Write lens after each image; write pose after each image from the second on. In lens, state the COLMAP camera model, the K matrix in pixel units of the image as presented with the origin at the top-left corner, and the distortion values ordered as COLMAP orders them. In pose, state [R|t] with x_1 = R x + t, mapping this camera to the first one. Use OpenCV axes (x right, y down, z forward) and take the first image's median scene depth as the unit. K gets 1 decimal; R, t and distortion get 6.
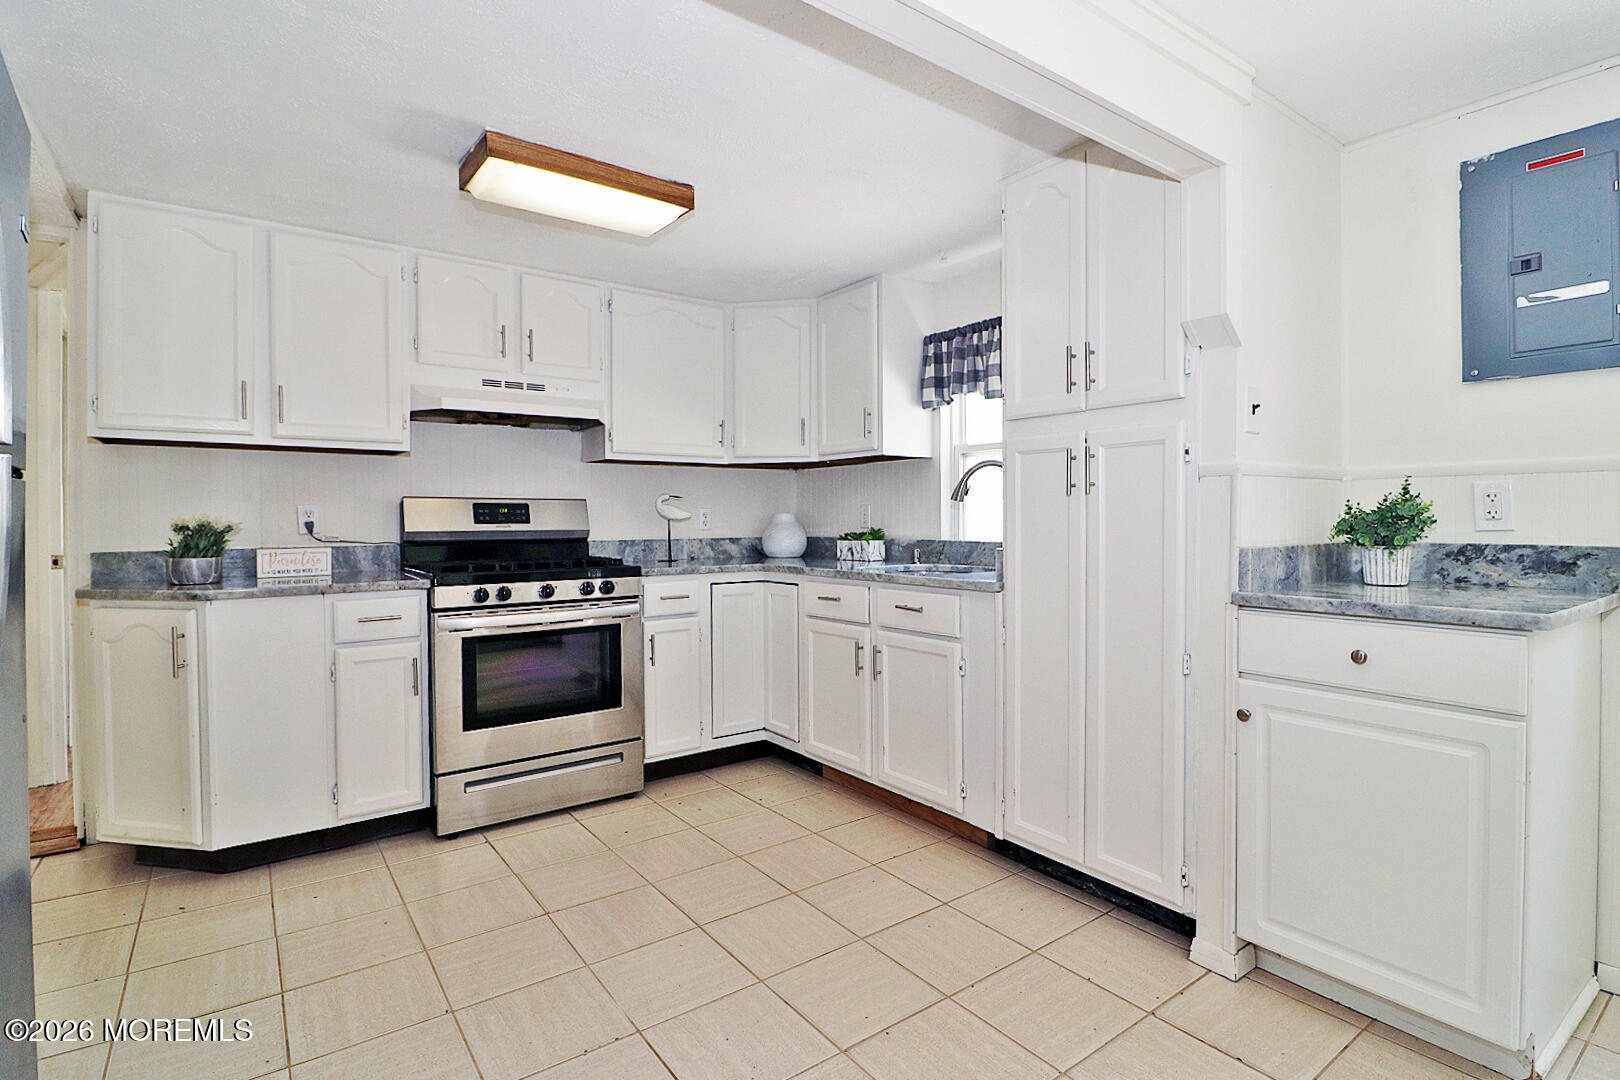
lens RADIAL K [[773.1, 0, 818.2], [0, 773.1, 527.4], [0, 0, 1]] dist [-0.001472, -0.011737]
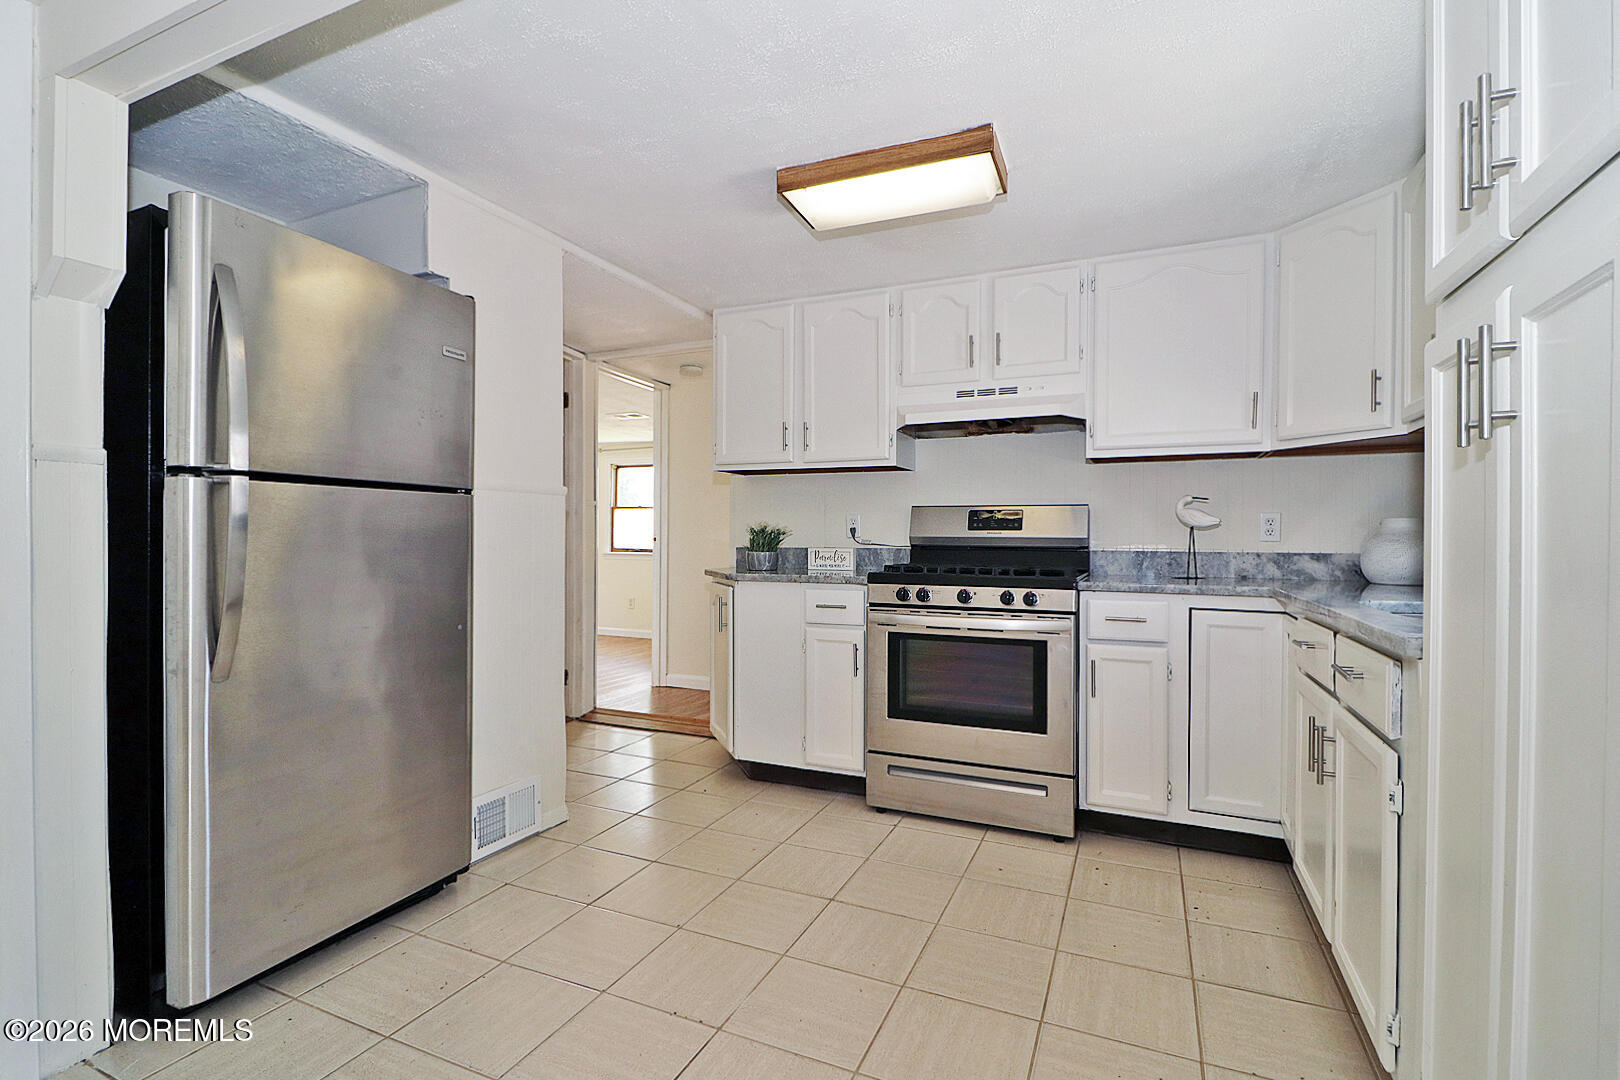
lens RADIAL K [[744.9, 0, 813.8], [0, 744.9, 543.8], [0, 0, 1]] dist [0.001058, -0.000316]
pose [[0.492924, 0.015478, -0.869935, 0.348206], [-0.017785, 0.999812, 0.007711, 0.010279], [0.869891, 0.011671, 0.493107, 0.333098]]
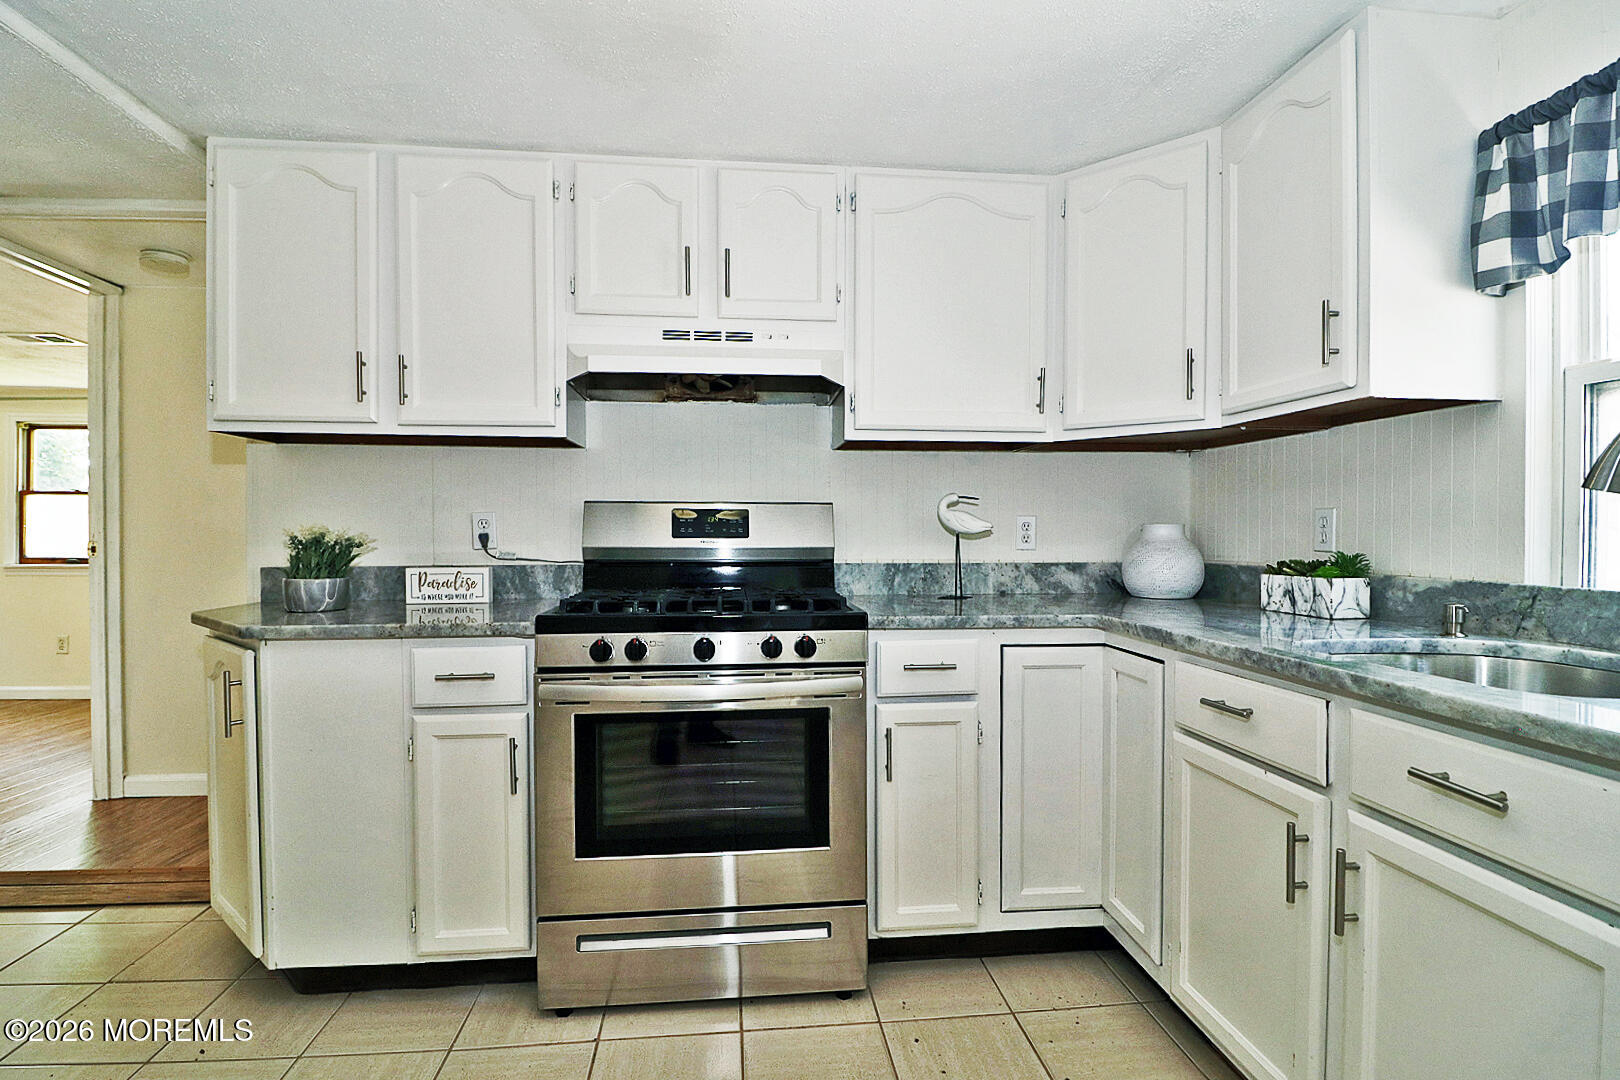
lens RADIAL K [[773.1, 0, 808.7], [0, 773.1, 539.3], [0, 0, 1]] dist [-0.001472, -0.011737]
pose [[0.859624, 0.011404, -0.510800, 0.034075], [-0.010687, 0.999933, 0.004340, -0.007966], [0.510815, 0.001729, 0.859689, 0.466615]]
